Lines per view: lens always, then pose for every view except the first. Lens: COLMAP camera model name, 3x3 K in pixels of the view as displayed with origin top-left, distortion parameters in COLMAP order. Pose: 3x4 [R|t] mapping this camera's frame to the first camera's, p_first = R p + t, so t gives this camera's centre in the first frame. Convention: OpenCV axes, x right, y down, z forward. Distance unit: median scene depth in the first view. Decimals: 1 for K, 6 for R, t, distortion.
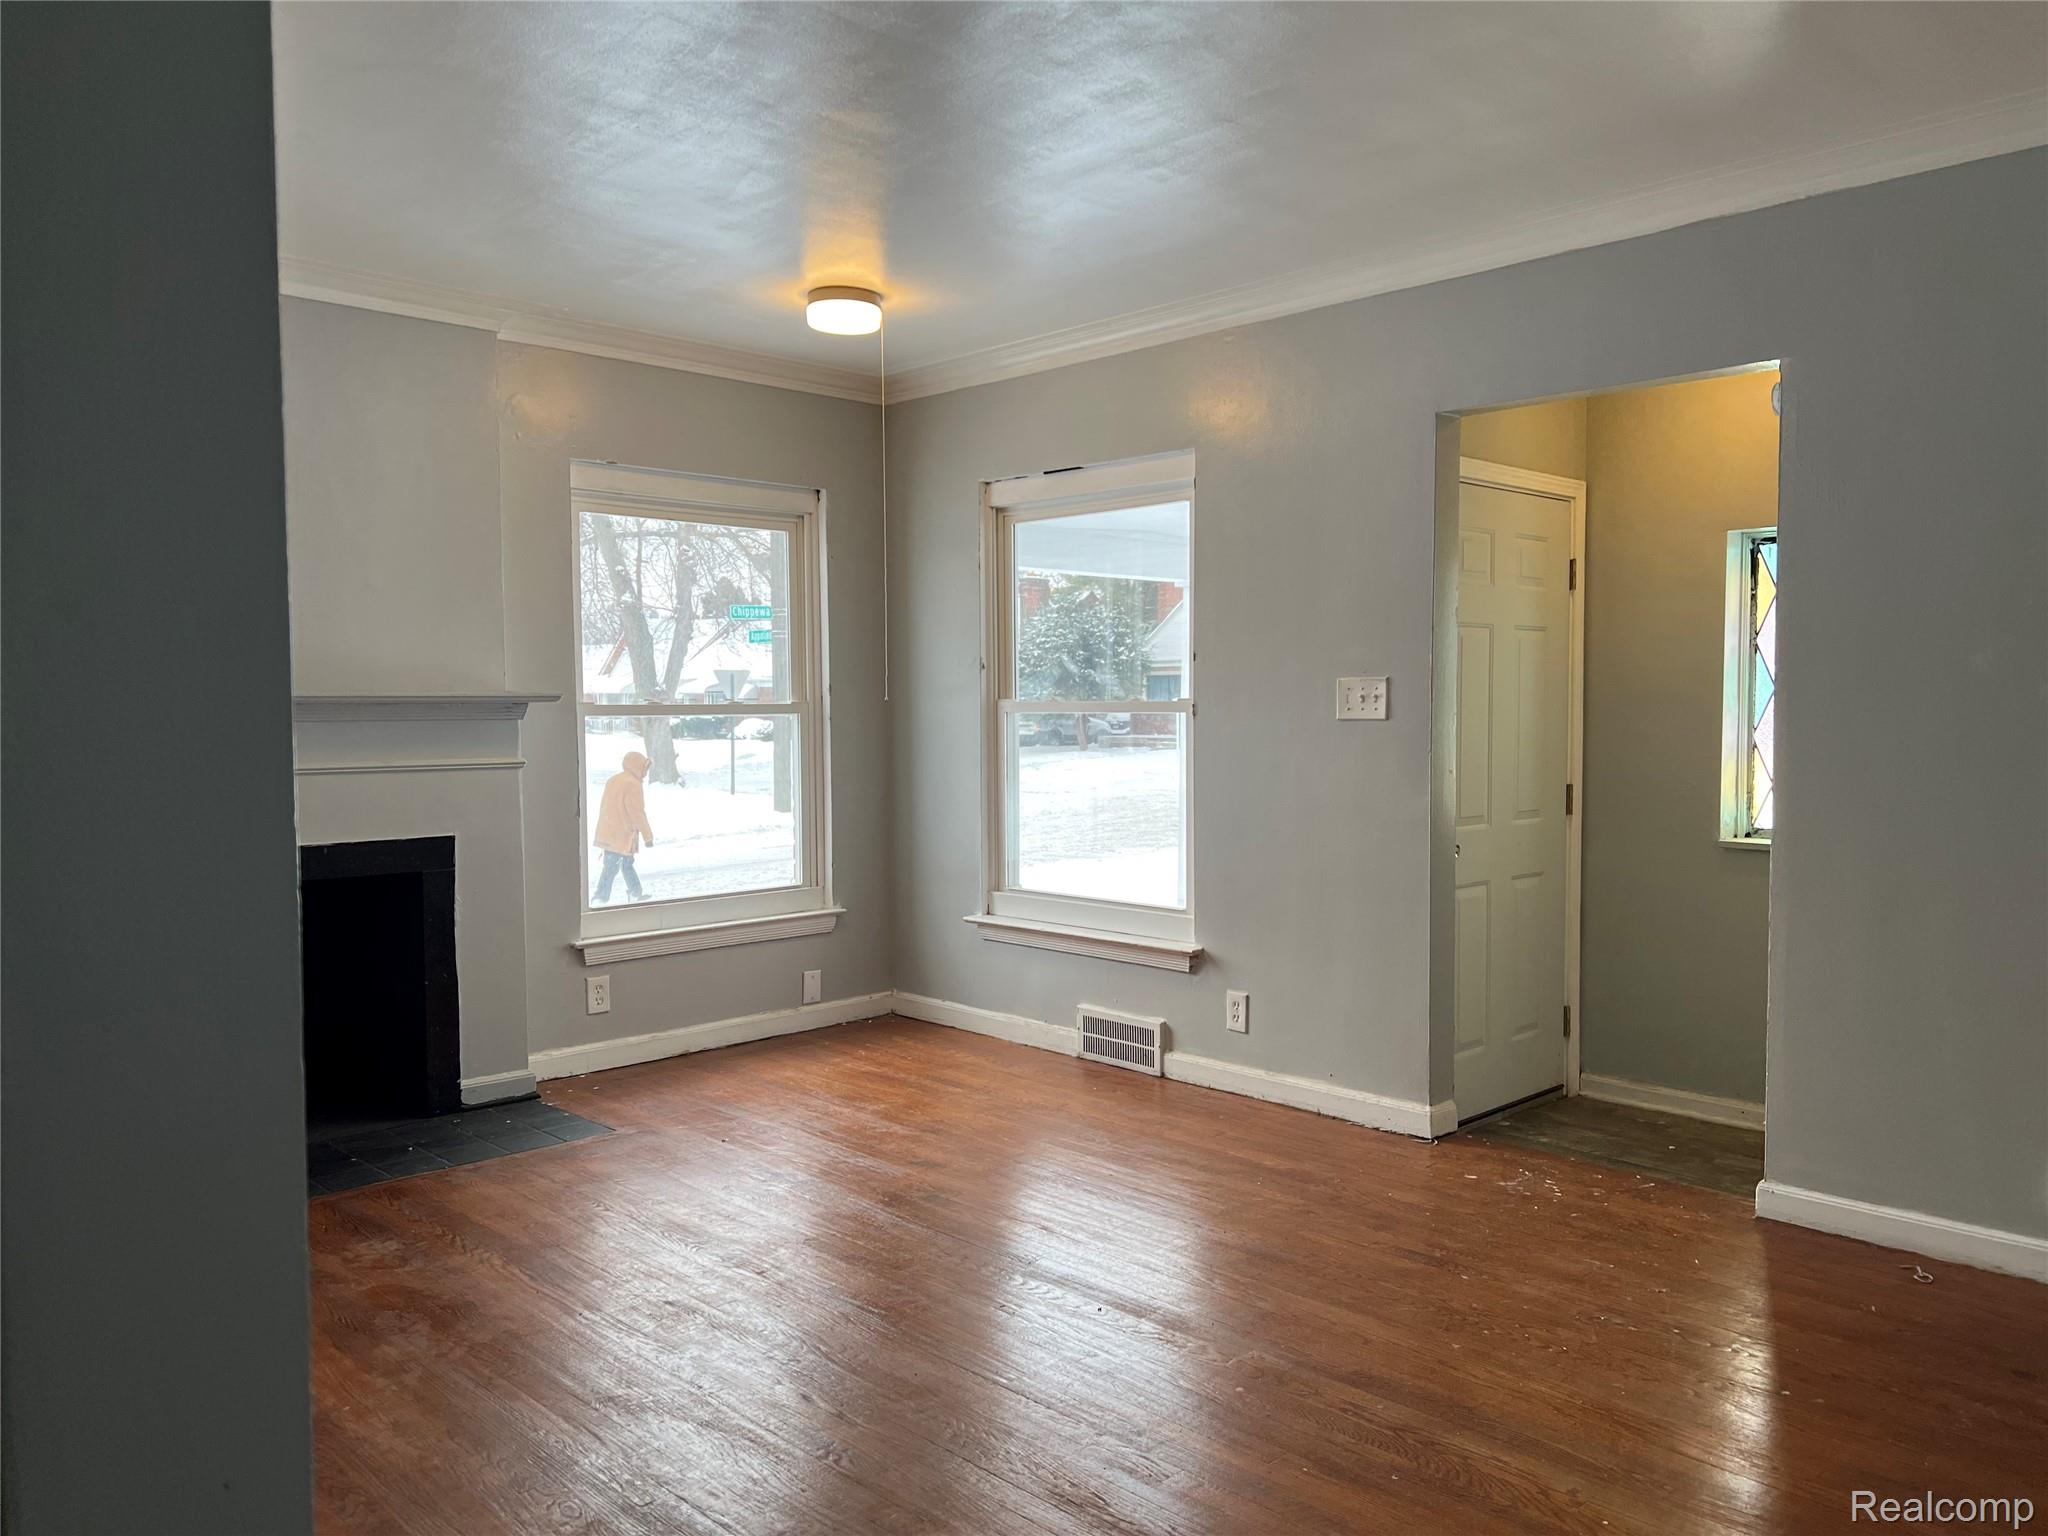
lens RADIAL K [[1559.4, 0, 1026.9], [0, 1559.4, 768.4], [0, 0, 1]] dist [-0.005438, -0.001332]
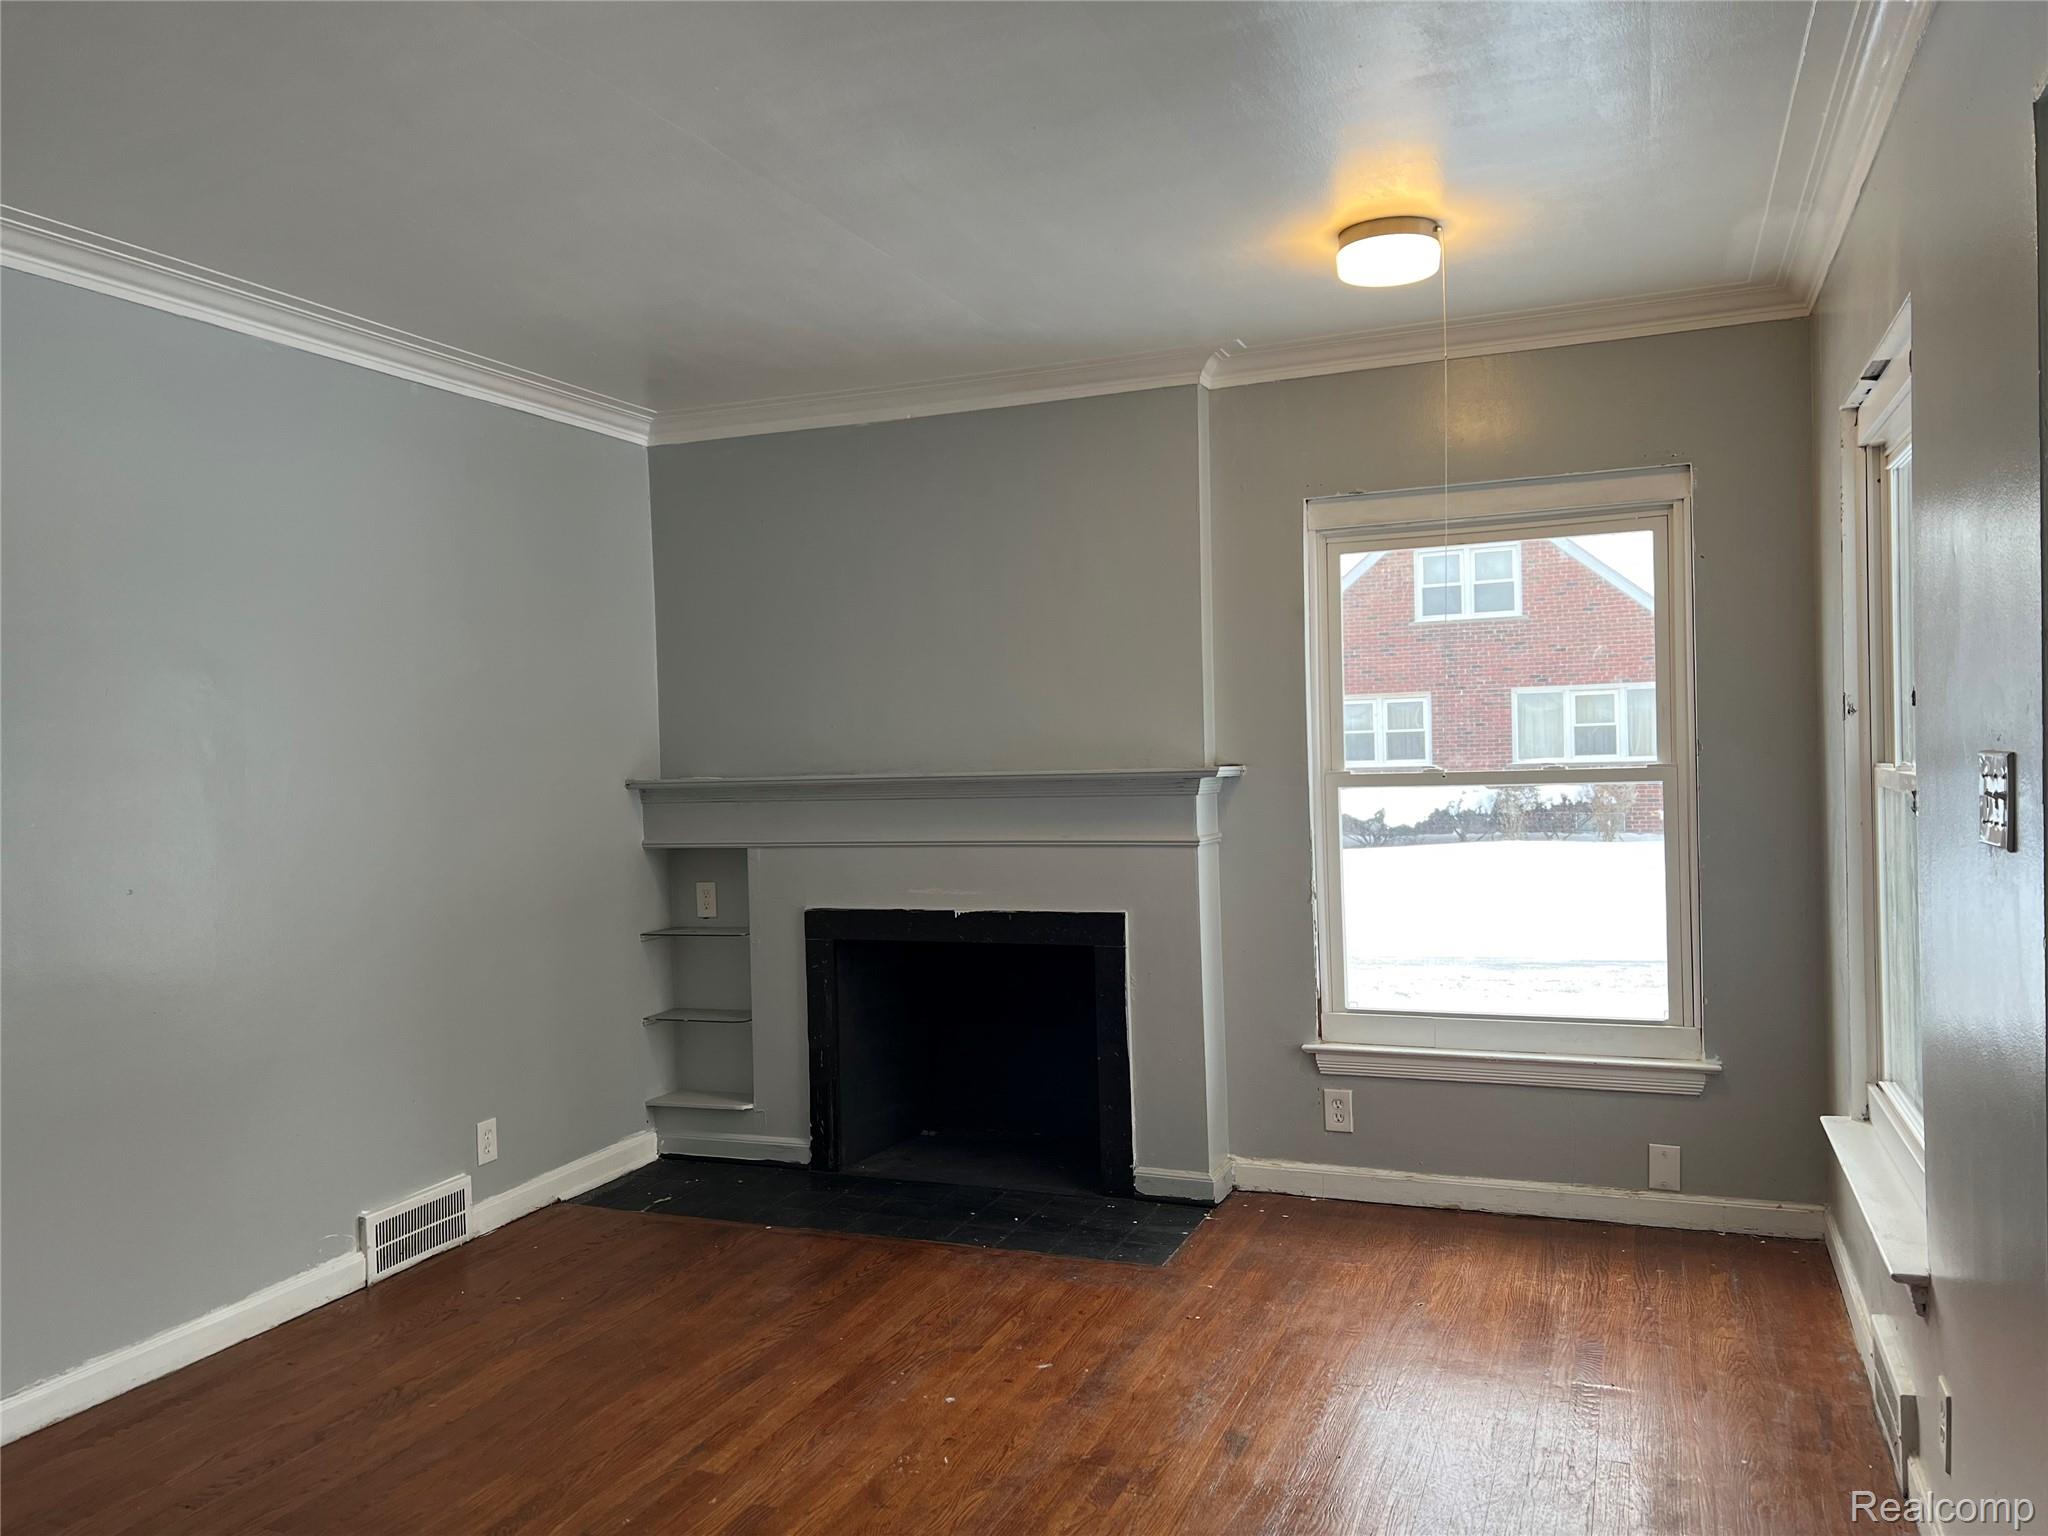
lens RADIAL K [[1438.6, 0, 1028.9], [0, 1438.6, 773.3], [0, 0, 1]] dist [0.014132, 0.000076]
pose [[0.397100, 0.002032, -0.917773, 0.402390], [-0.017713, 0.999828, -0.005450, -0.035536], [0.917604, 0.018421, 0.397068, 0.537466]]
